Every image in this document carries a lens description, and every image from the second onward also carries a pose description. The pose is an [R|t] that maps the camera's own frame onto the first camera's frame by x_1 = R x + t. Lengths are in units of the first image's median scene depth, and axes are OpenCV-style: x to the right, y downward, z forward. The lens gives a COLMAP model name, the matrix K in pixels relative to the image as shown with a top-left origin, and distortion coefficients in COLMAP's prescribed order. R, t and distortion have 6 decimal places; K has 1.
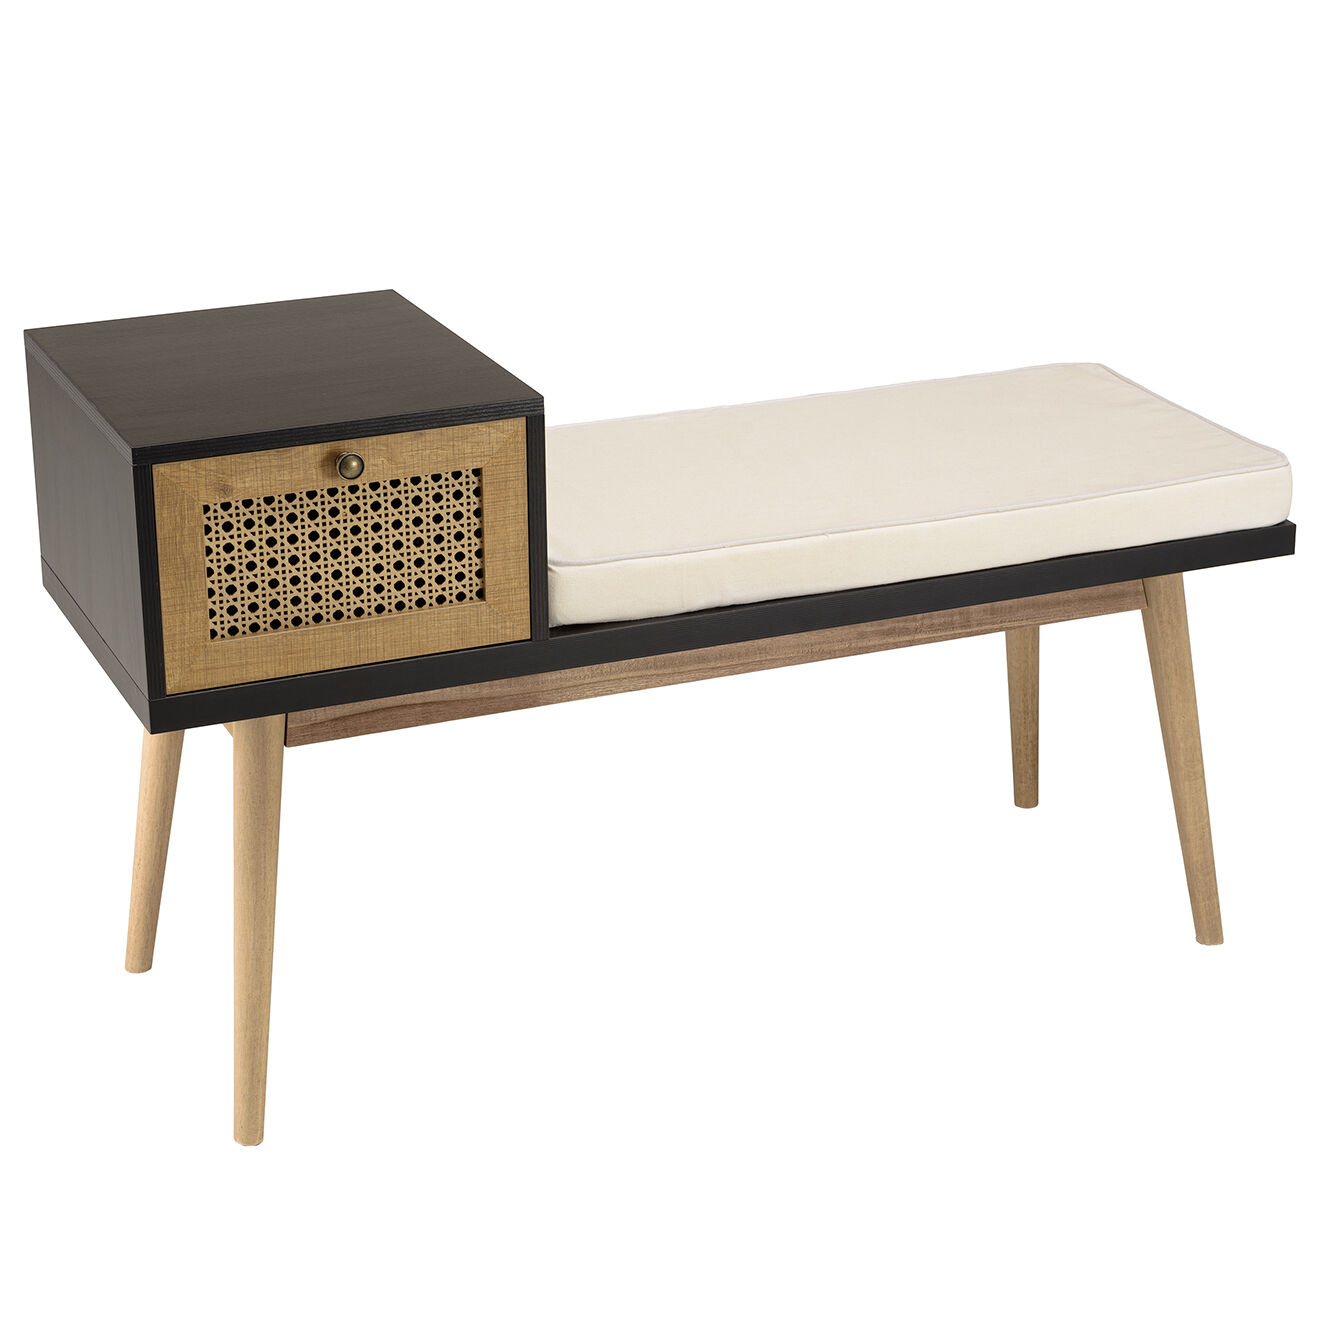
lens RADIAL K [[3346.0, 0, 660.0], [0, 3346.0, 660.0], [0, 0, 1]] dist [-0.134448, -0.047321]
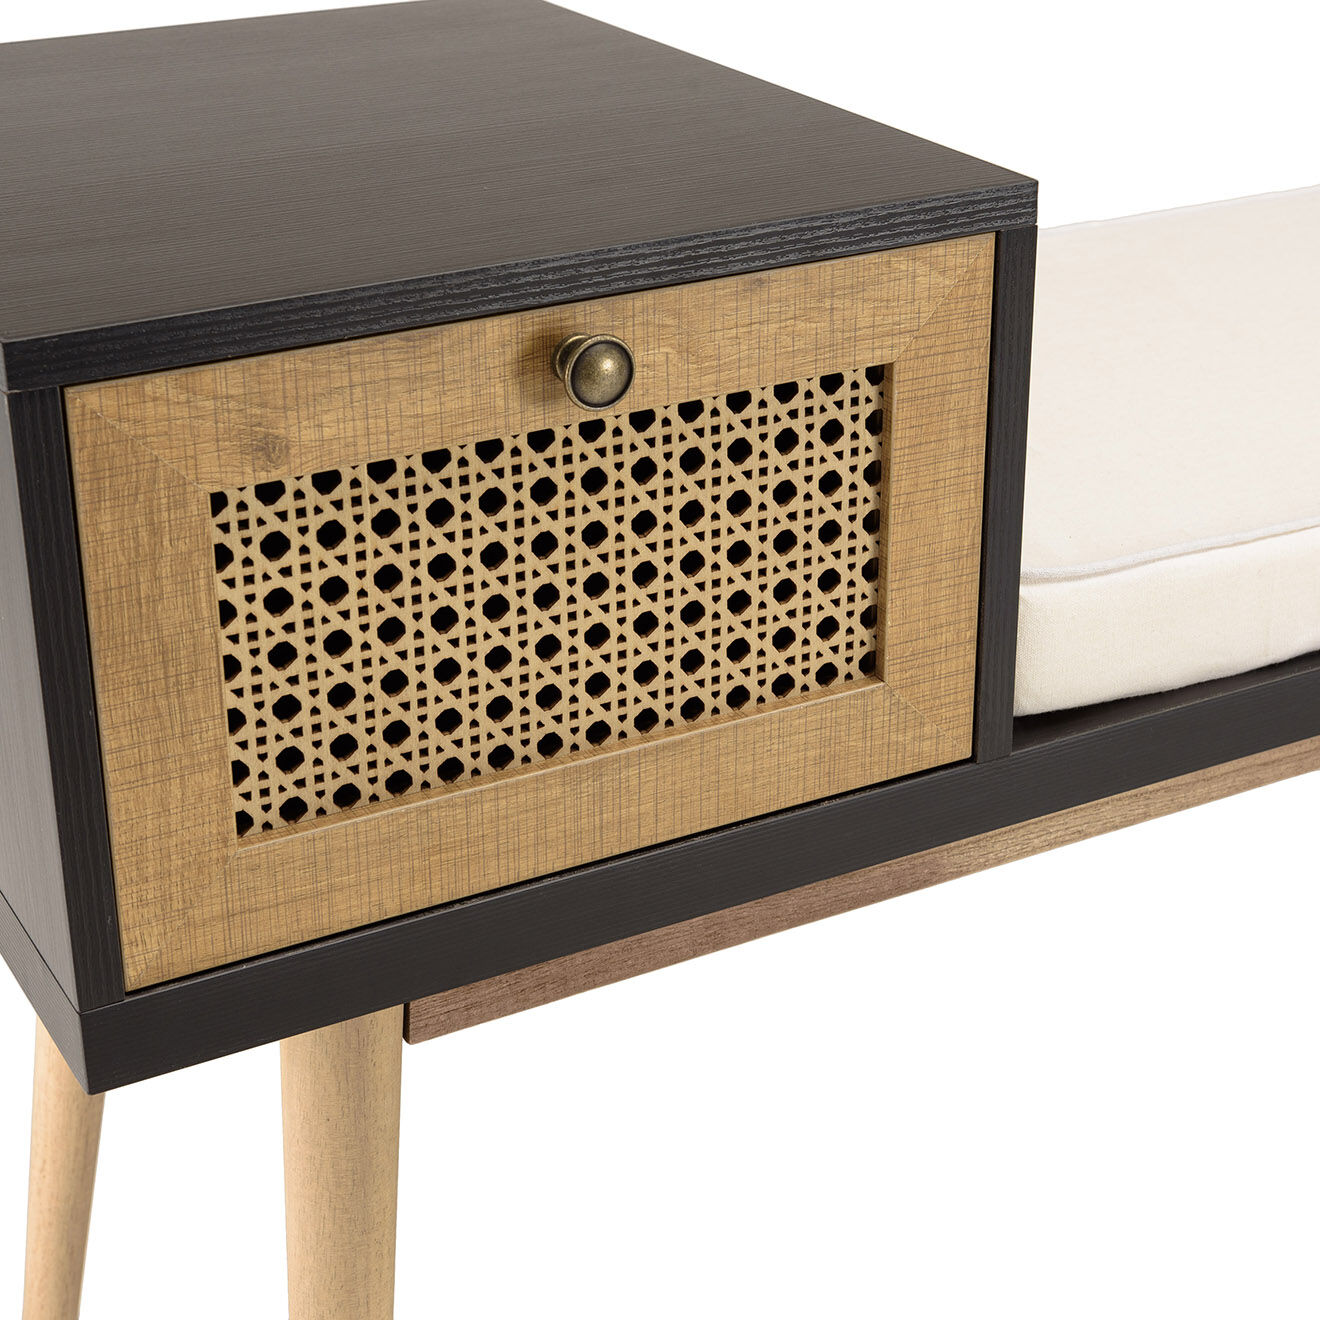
lens RADIAL K [[2603.6, 0, 663.6], [0, 2603.6, 583.9], [0, 0, 1]] dist [-0.022504, 0.038775]
pose [[0.994028, -0.041542, 0.100913, -0.114493], [0.037180, 0.998307, 0.044727, -0.046458], [-0.102600, -0.040708, 0.993889, 0.698338]]
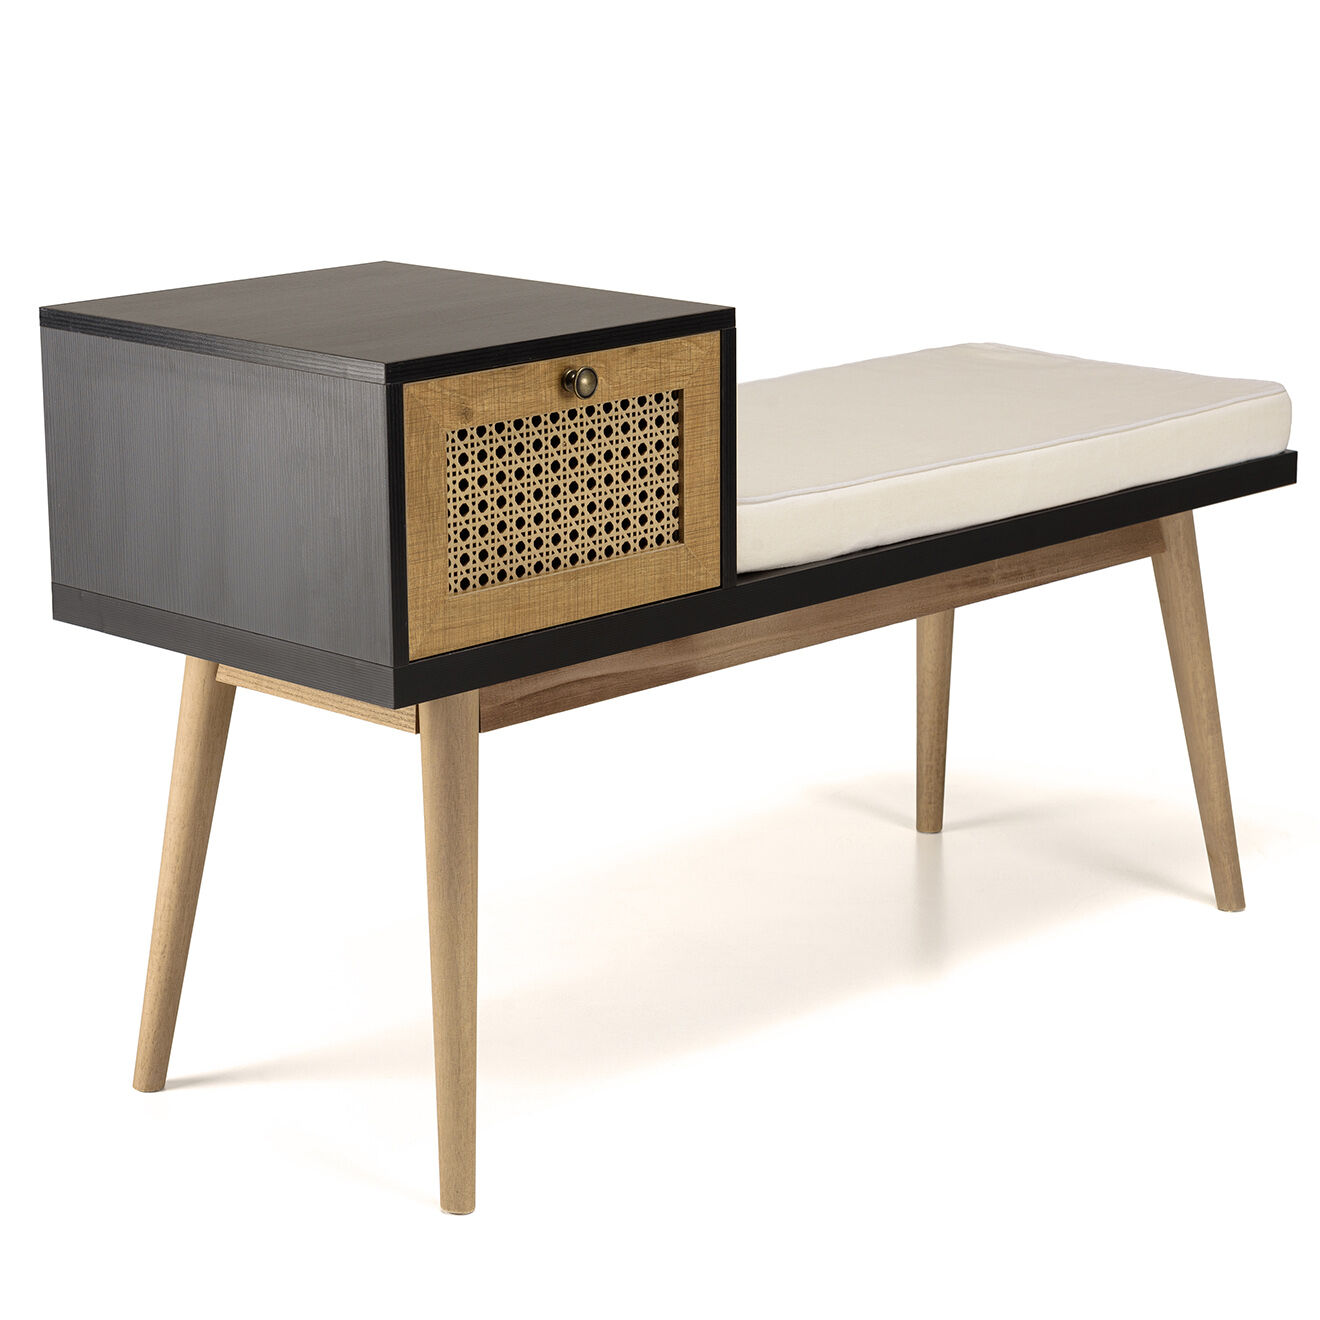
lens RADIAL K [[3700.4, 0, 660.0], [0, 3700.4, 660.0], [0, 0, 1]] dist [-0.070379, -0.381035]
pose [[0.919345, -0.090140, 0.382988, -0.449953], [0.135210, 0.986501, -0.092384, 0.106052], [-0.369491, 0.136717, 0.919122, 0.102466]]
